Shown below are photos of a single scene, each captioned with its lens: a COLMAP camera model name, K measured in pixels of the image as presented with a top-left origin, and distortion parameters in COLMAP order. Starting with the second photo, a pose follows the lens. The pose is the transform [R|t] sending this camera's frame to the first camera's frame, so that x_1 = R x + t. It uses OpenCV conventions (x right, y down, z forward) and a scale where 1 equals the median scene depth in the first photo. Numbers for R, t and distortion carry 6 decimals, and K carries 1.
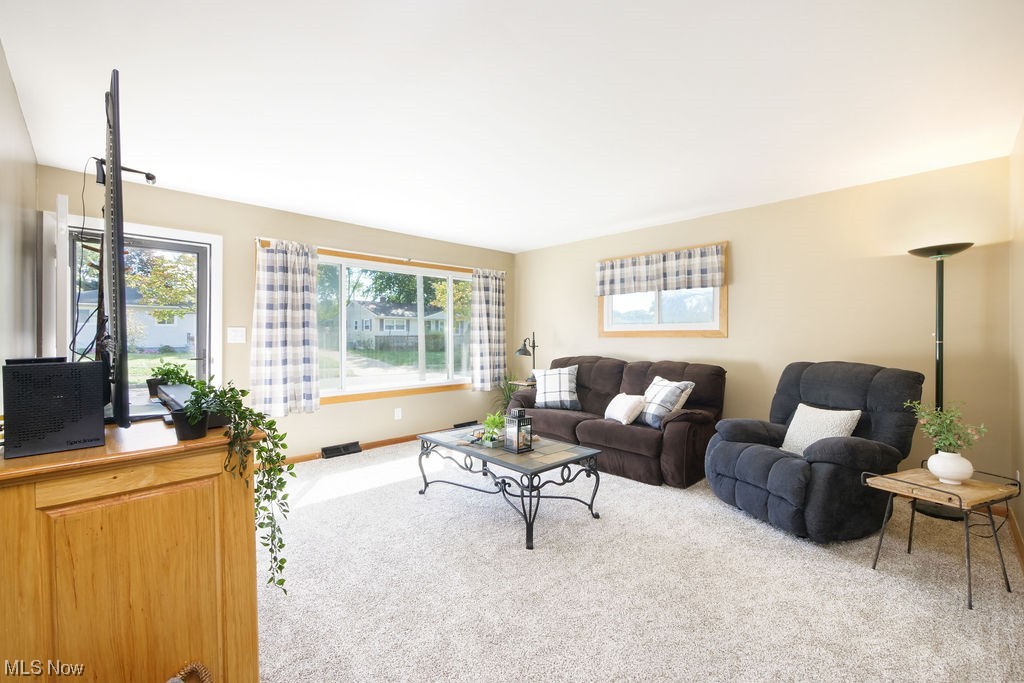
lens RADIAL K [[420.0, 0, 508.0], [0, 420.0, 340.0], [0, 0, 1]] dist [-0.002398, -0.000219]
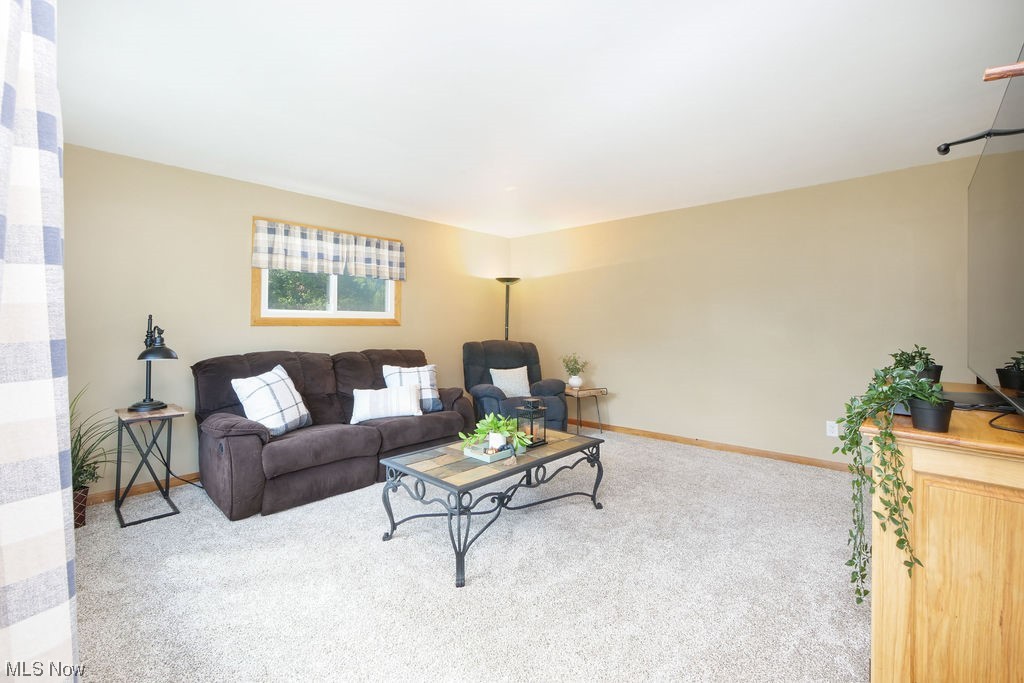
lens RADIAL K [[434.5, 0, 510.3], [0, 434.5, 331.7], [0, 0, 1]] dist [-0.004796, 0.001175]
pose [[-0.034400, -0.012975, 0.999324, -0.671767], [0.008778, 0.999873, 0.013284, -0.003465], [-0.999370, 0.009229, -0.034282, 0.762427]]
